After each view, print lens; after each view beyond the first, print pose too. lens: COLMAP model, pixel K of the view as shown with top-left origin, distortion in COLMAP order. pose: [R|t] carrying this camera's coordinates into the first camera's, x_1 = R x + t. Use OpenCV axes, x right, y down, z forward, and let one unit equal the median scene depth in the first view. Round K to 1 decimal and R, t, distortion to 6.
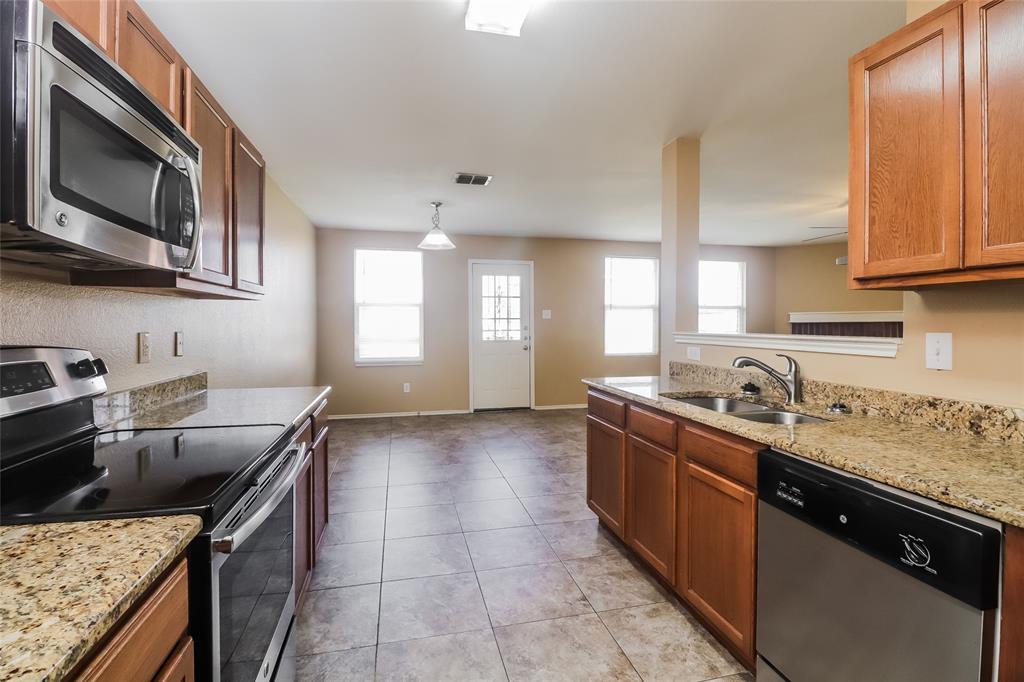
lens RADIAL K [[472.8, 0, 510.4], [0, 472.8, 323.6], [0, 0, 1]] dist [0.001505, -0.008171]
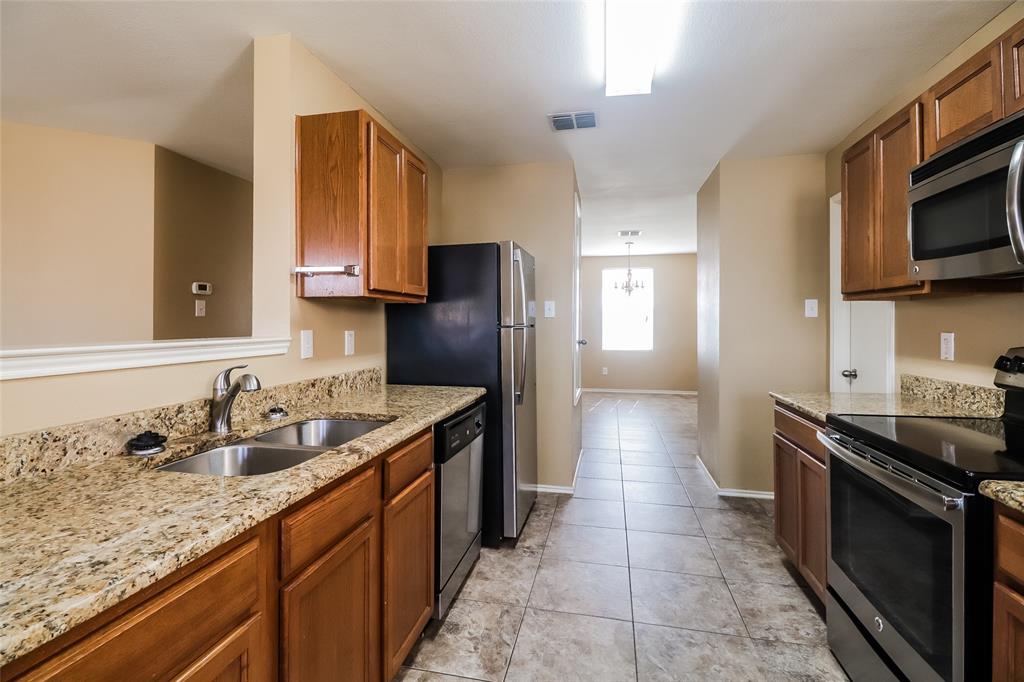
lens RADIAL K [[472.8, 0, 509.8], [0, 472.8, 323.2], [0, 0, 1]] dist [0.001505, -0.008171]
pose [[-0.904965, -0.004886, 0.425458, -0.037755], [-0.004220, 0.999988, 0.002508, -0.001202], [-0.425466, 0.000474, -0.904974, 0.482977]]
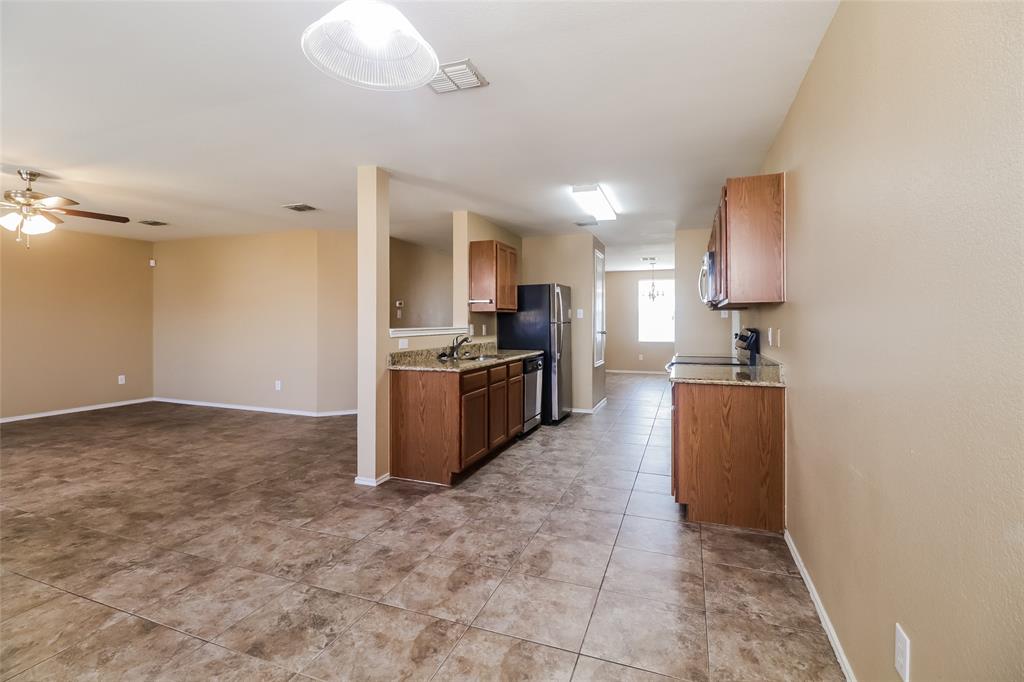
lens RADIAL K [[472.8, 0, 512.2], [0, 472.8, 322.6], [0, 0, 1]] dist [0.001505, -0.008171]
pose [[-0.833371, -0.004013, 0.552699, -0.286668], [-0.001077, 0.999984, 0.005636, -0.002922], [-0.552712, 0.004102, -0.833362, 0.894973]]
